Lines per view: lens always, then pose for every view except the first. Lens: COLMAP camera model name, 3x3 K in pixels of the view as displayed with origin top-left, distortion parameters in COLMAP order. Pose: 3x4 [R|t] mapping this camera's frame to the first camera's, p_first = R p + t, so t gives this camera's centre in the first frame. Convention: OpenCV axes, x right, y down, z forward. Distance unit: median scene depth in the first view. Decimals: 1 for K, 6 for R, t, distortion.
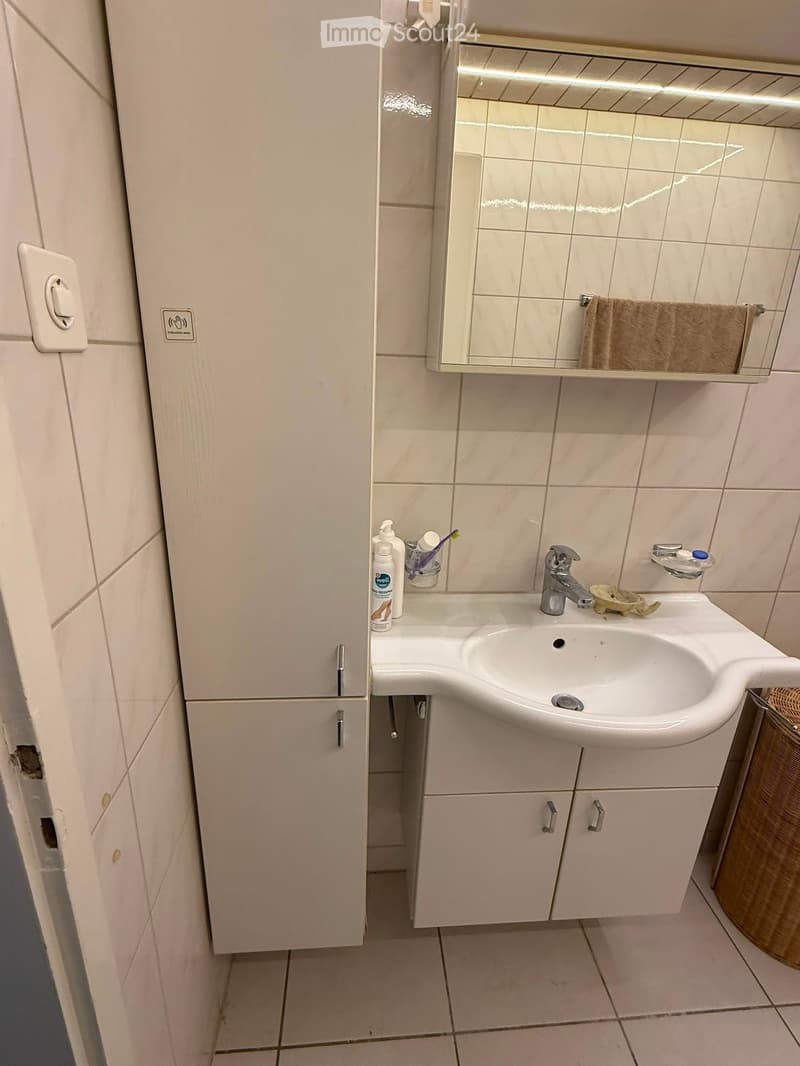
lens RADIAL K [[505.2, 0, 400.5], [0, 505.2, 531.4], [0, 0, 1]] dist [0.000665, 0.000233]
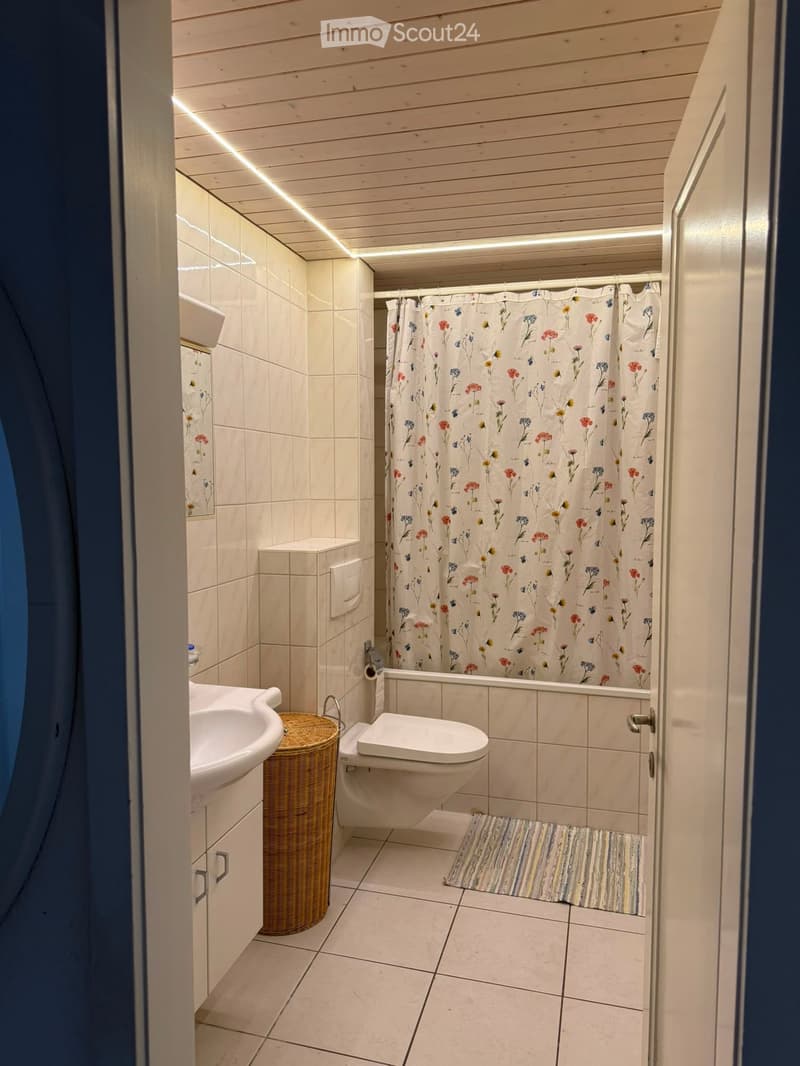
lens RADIAL K [[750.9, 0, 400.8], [0, 750.9, 539.1], [0, 0, 1]] dist [0.181568, -0.343055]
pose [[0.343237, -0.116710, 0.931970, -1.013920], [0.308051, 0.951353, 0.005685, -0.060897], [-0.887295, 0.285143, 0.362492, -0.266125]]
